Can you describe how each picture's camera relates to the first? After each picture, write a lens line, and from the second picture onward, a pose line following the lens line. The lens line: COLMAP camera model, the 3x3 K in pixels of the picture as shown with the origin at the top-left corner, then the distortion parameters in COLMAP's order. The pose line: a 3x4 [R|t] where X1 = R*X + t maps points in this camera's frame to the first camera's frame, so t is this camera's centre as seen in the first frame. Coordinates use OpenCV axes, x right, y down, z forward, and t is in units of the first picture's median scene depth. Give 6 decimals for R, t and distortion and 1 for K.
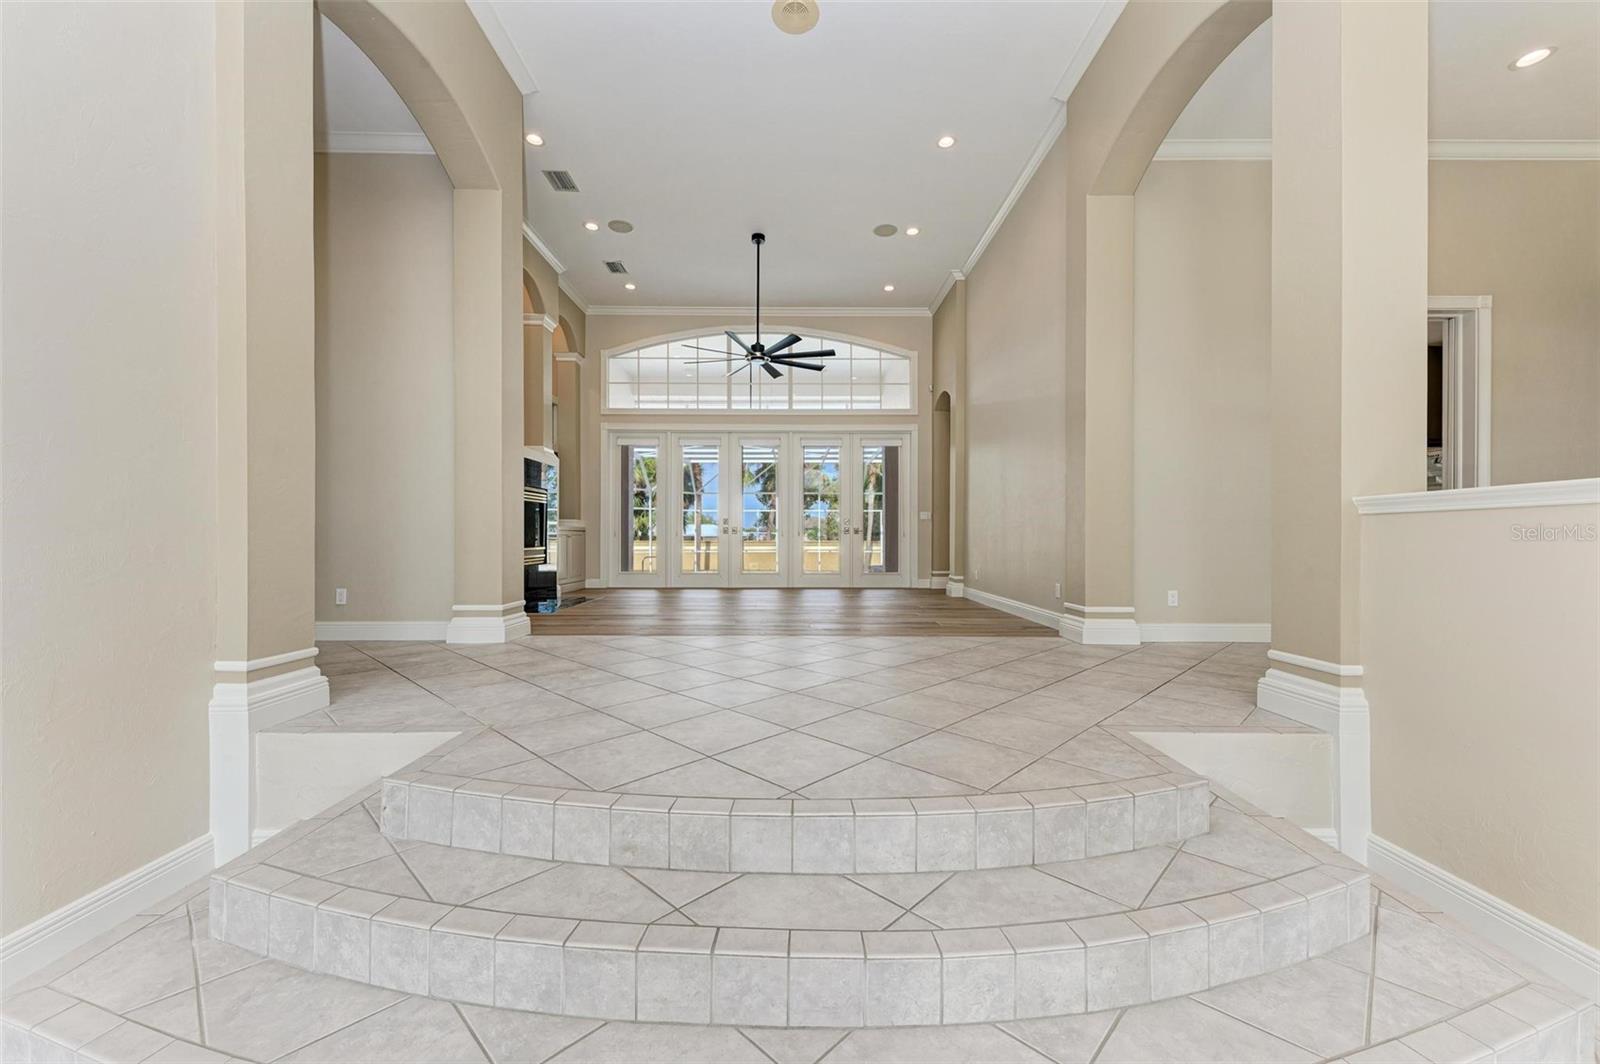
lens RADIAL K [[601.2, 0, 799.0], [0, 601.2, 539.0], [0, 0, 1]] dist [0.005842, -0.000094]
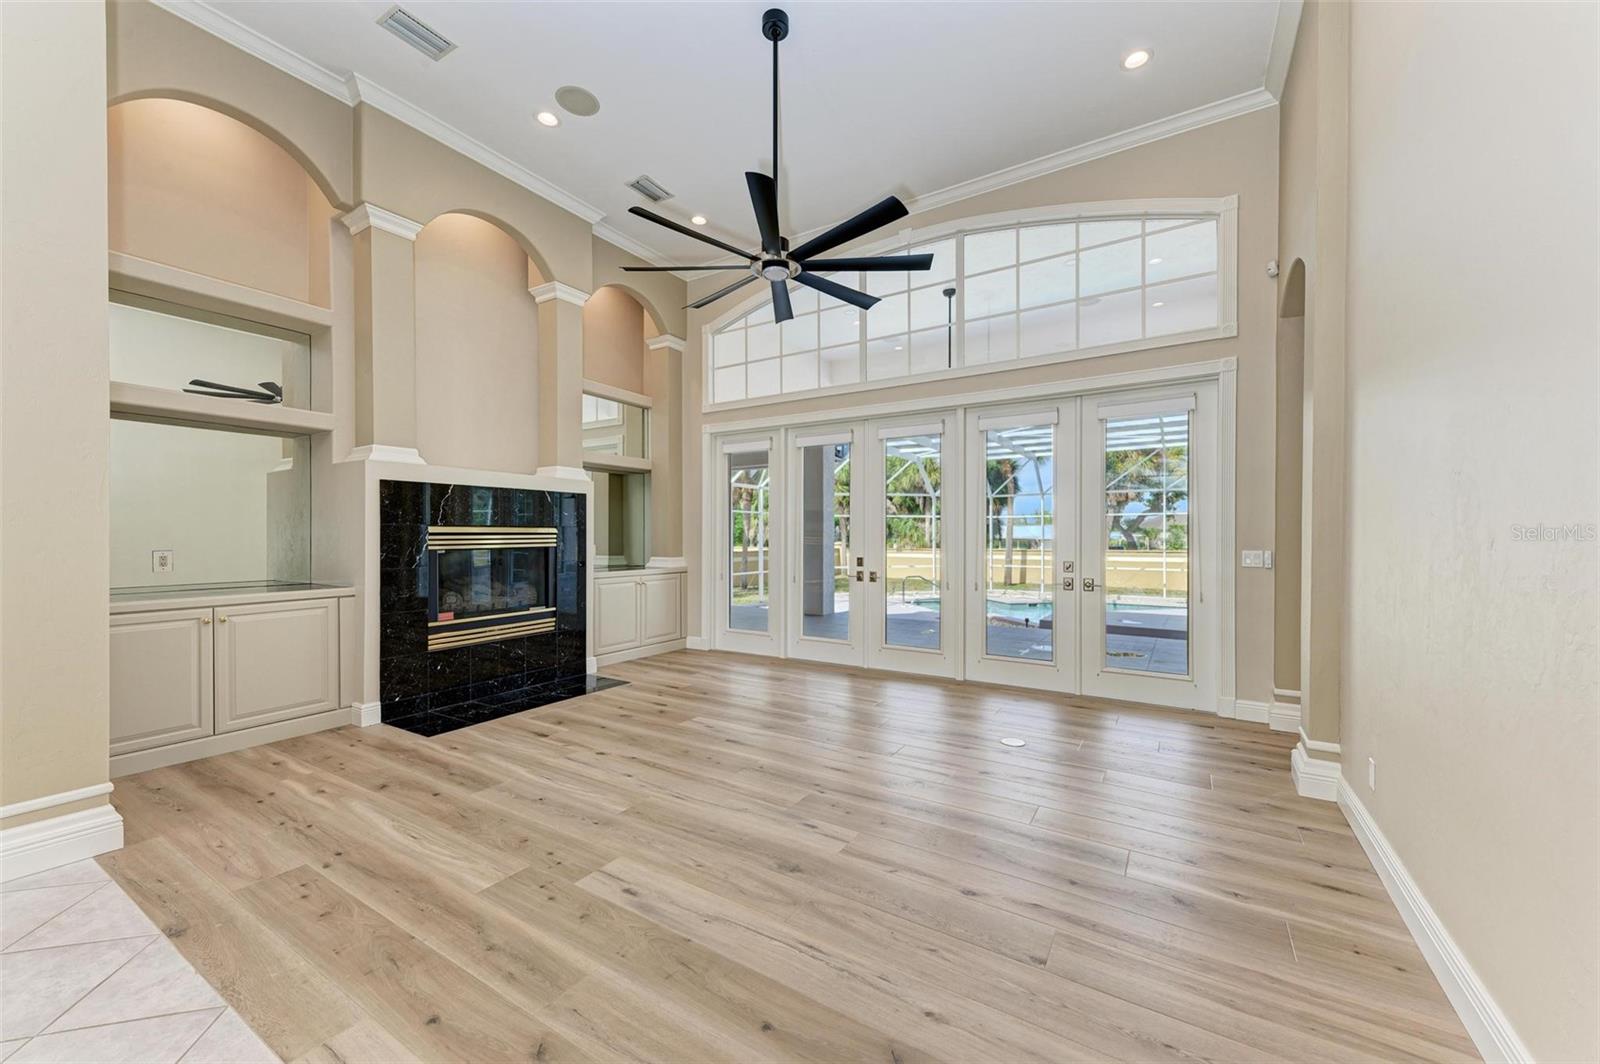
lens RADIAL K [[601.2, 0, 799.0], [0, 601.2, 539.0], [0, 0, 1]] dist [0.005842, -0.000094]
pose [[0.839173, 0.001870, -0.543861, 0.170386], [-0.000300, 0.999996, 0.002976, -0.055844], [0.543864, -0.002335, 0.839170, 0.445506]]
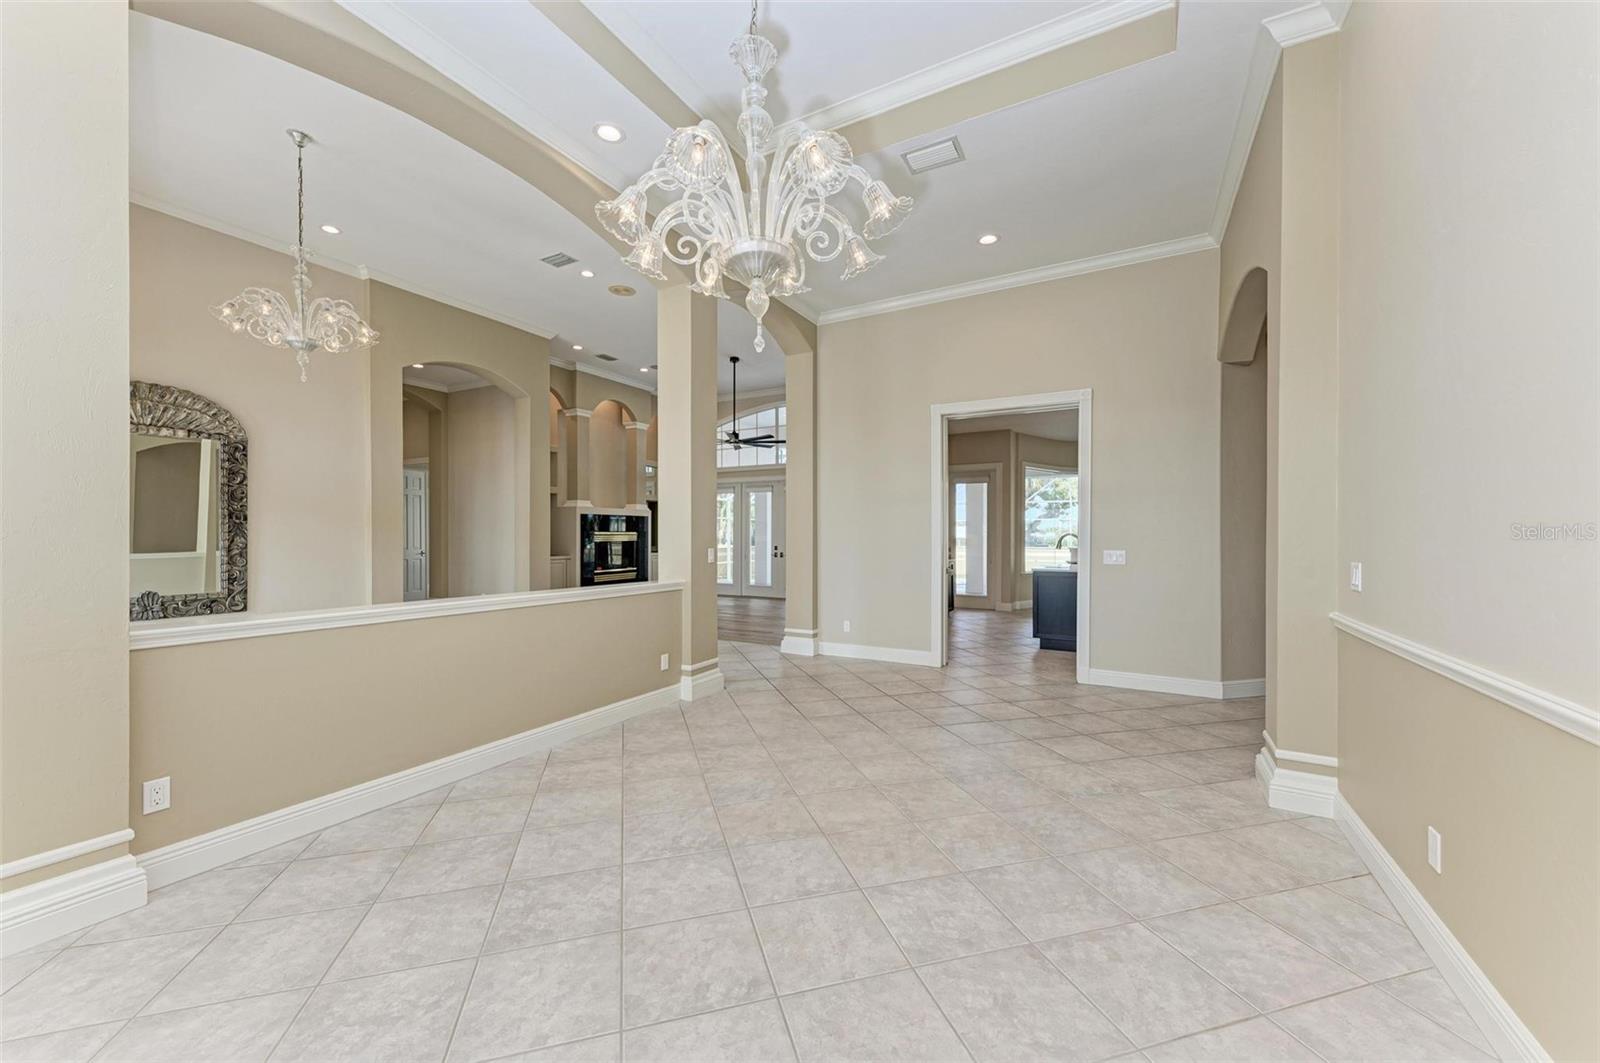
lens RADIAL K [[601.2, 0, 799.0], [0, 601.2, 538.5], [0, 0, 1]] dist [0.005842, -0.000094]
pose [[0.866957, 0.002777, -0.498376, 0.602252], [-0.001726, 0.999995, 0.002570, -0.054752], [0.498381, -0.001368, 0.866957, -0.138726]]
